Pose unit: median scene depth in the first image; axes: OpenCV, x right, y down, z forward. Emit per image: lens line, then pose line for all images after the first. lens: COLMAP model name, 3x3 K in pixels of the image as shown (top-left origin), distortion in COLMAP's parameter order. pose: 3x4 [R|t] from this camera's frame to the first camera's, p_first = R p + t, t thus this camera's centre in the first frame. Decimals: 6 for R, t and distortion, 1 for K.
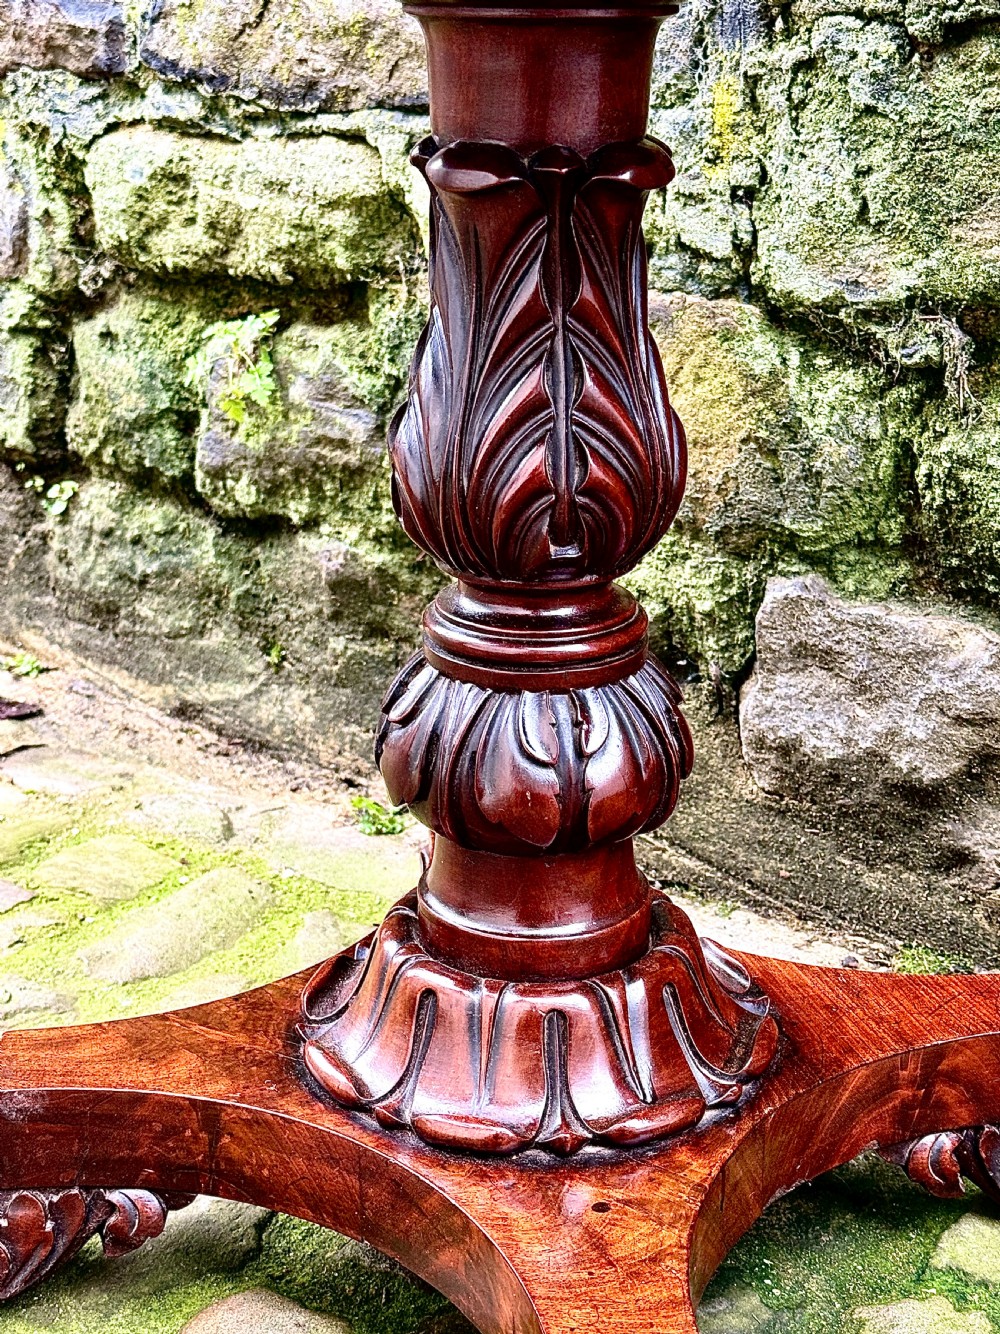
lens RADIAL K [[2062.8, 0, 500.0], [0, 2062.8, 667.0], [0, 0, 1]] dist [0.151870, -0.143495]
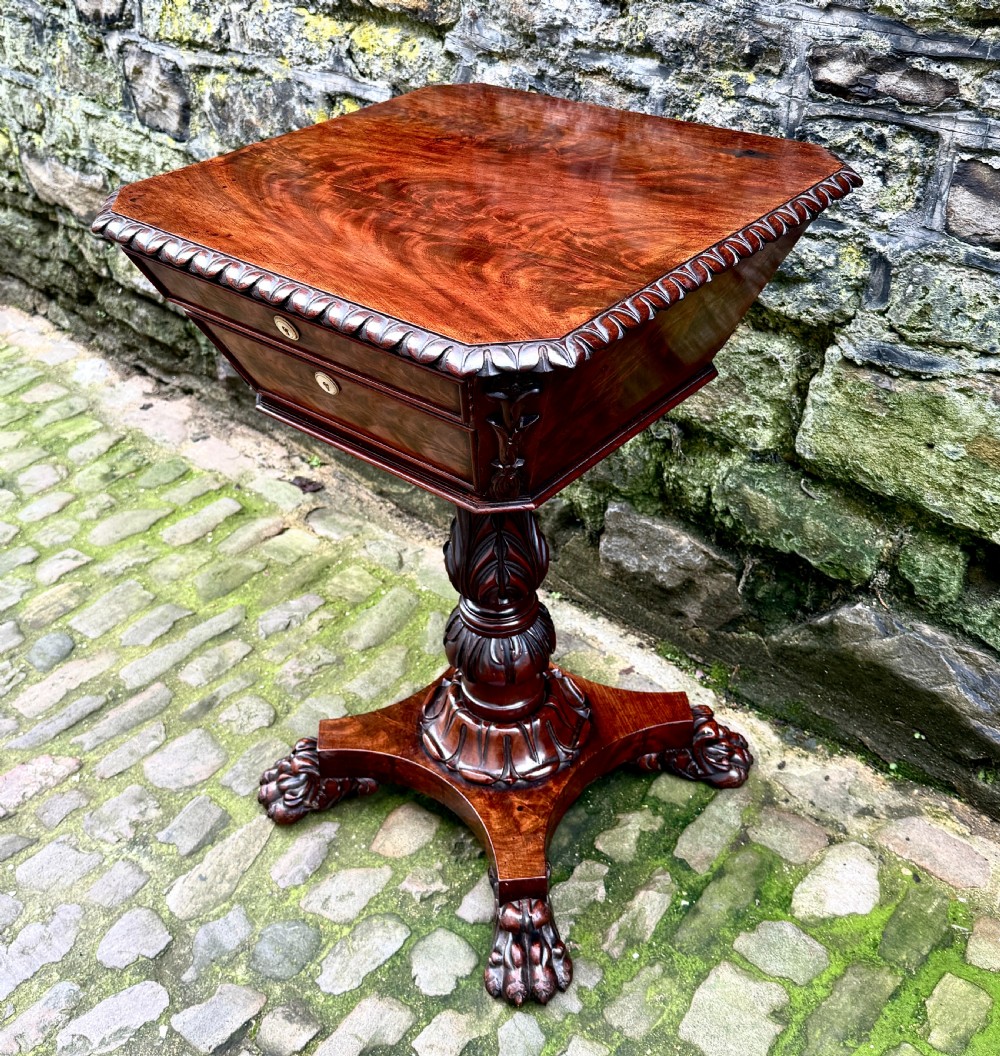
lens RADIAL K [[1135.1, 0, 496.4], [0, 1135.1, 466.7], [0, 0, 1]] dist [0.199195, -0.467042]
pose [[0.997817, -0.005709, -0.065789, 0.076957], [0.021081, 0.971667, 0.235410, -0.371417], [0.062581, -0.236283, 0.969667, -0.300737]]
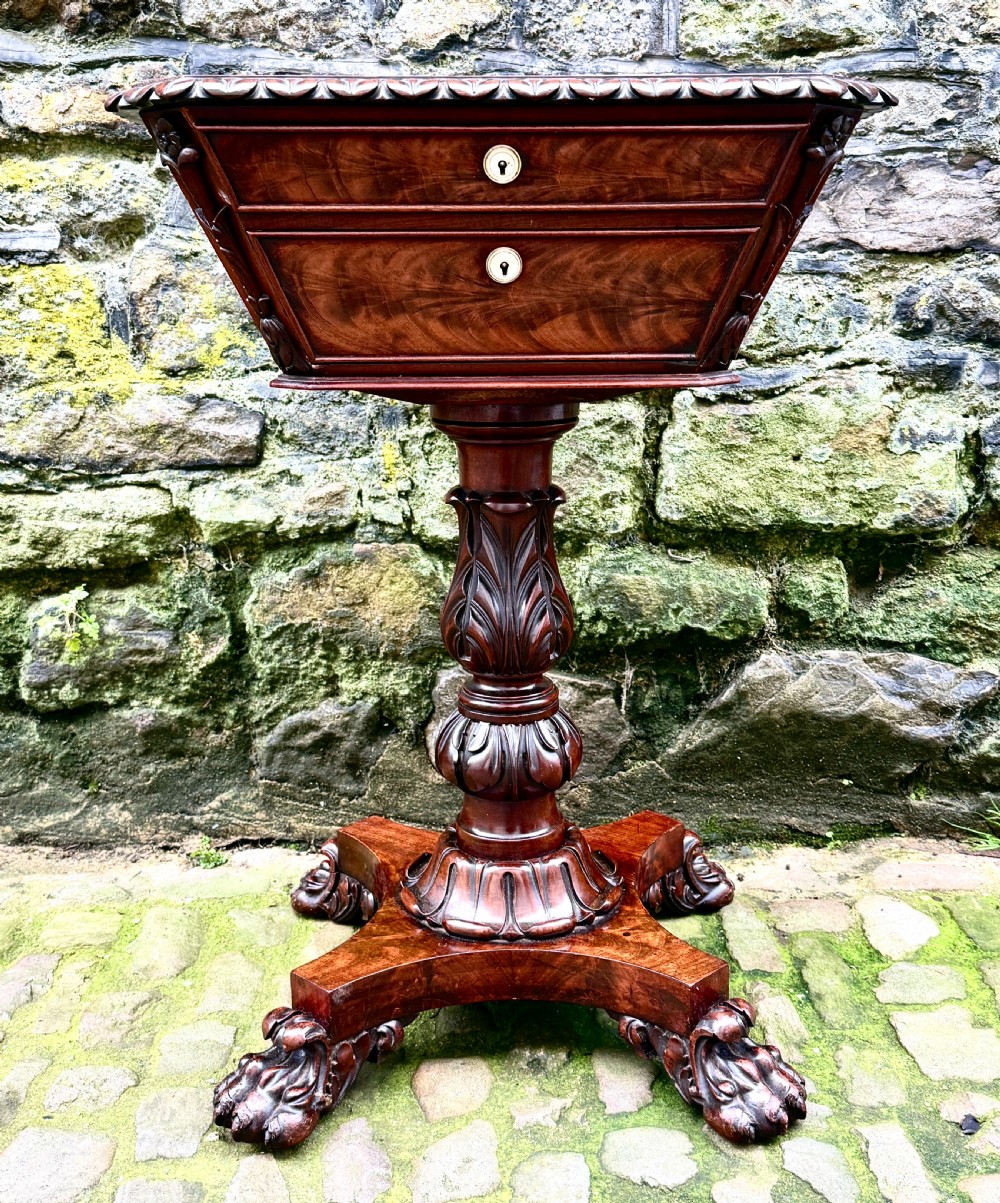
lens RADIAL K [[1338.3, 0, 527.5], [0, 1338.3, 541.3], [0, 0, 1]] dist [0.215091, -0.516231]
pose [[0.783786, -0.130771, 0.607106, -0.540429], [0.219518, 0.972809, -0.073858, -0.045860], [-0.580939, 0.191160, 0.791181, -0.123483]]
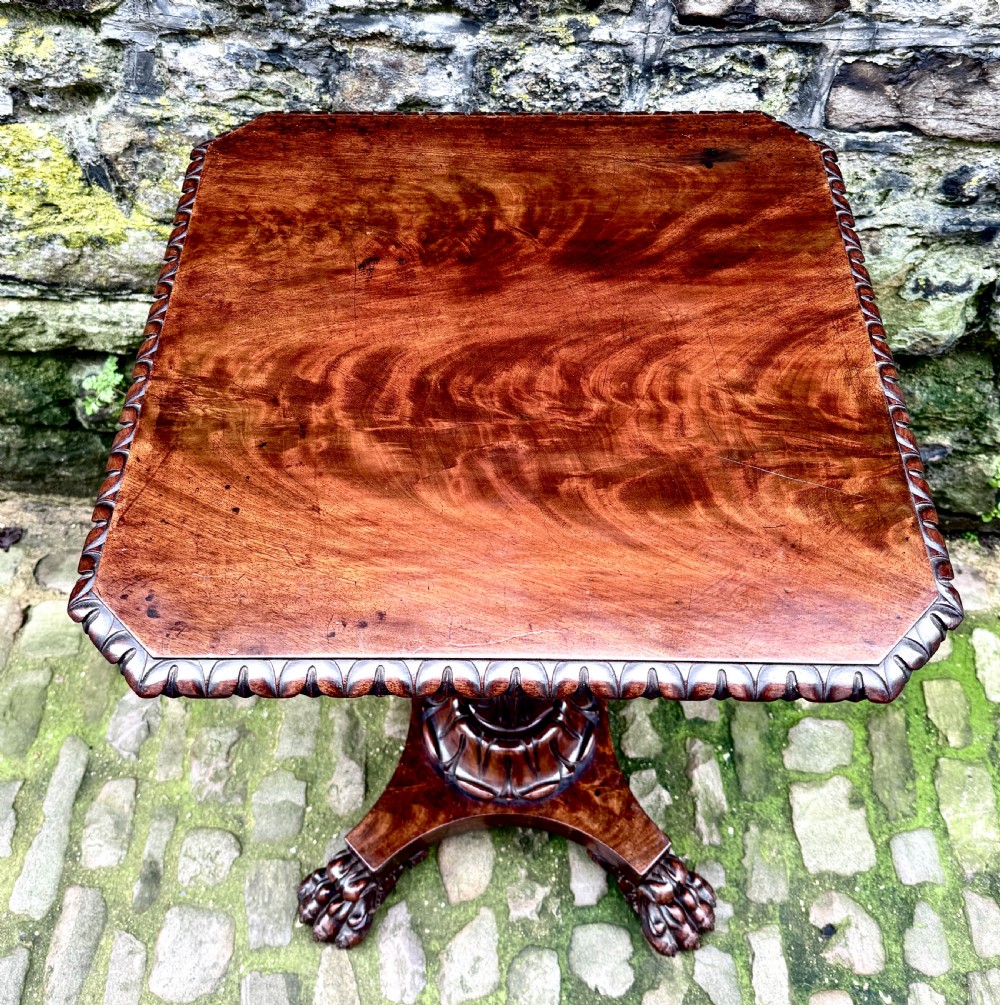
lens RADIAL K [[1124.5, 0, 502.7], [0, 1124.5, 379.7], [0, 0, 1]] dist [0.140308, -0.310594]
pose [[0.797940, -0.473404, 0.373069, -0.237931], [0.205350, 0.795450, 0.570168, -0.715466], [-0.566677, -0.378350, 0.731935, 0.062385]]
